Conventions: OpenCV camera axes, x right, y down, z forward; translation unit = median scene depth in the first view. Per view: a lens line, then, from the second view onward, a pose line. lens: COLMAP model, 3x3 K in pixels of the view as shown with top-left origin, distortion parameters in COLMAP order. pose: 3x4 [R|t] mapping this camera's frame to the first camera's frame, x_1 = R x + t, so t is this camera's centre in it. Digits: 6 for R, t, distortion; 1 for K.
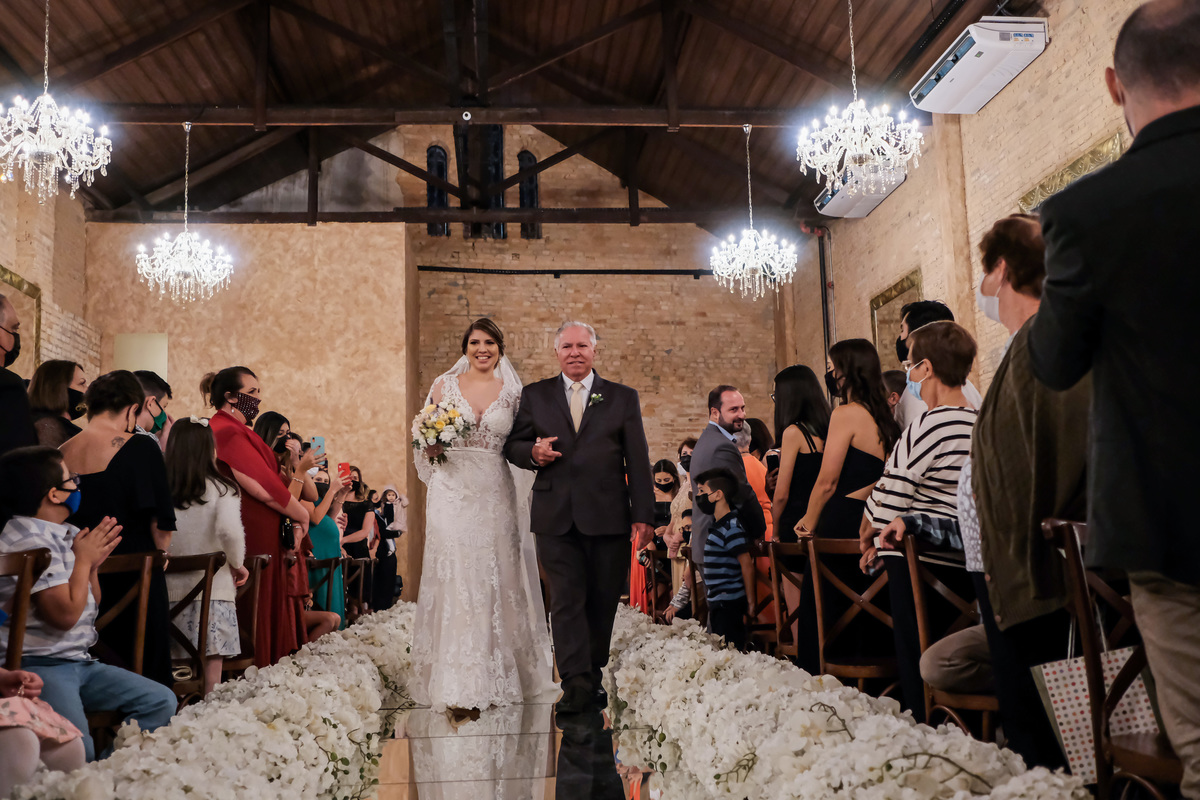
lens RADIAL K [[1249.5, 0, 592.1], [0, 1249.5, 402.9], [0, 0, 1]] dist [0.003786, 0.244514]
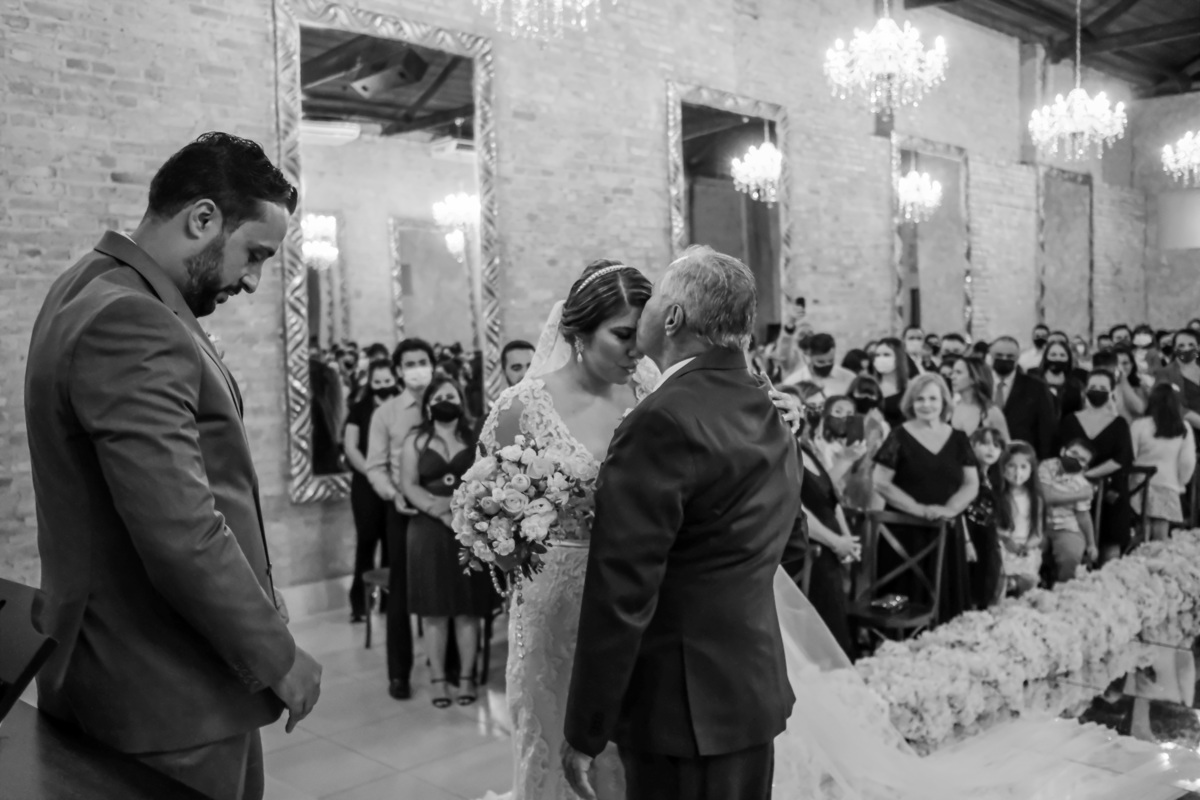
lens RADIAL K [[1249.5, 0, 592.1], [0, 1249.5, 402.9], [0, 0, 1]] dist [0.003786, 0.244514]
pose [[0.688113, 0.047647, -0.724037, 0.145149], [0.095057, 0.983323, 0.155051, -0.108316], [0.719350, -0.175517, 0.672108, -0.253033]]
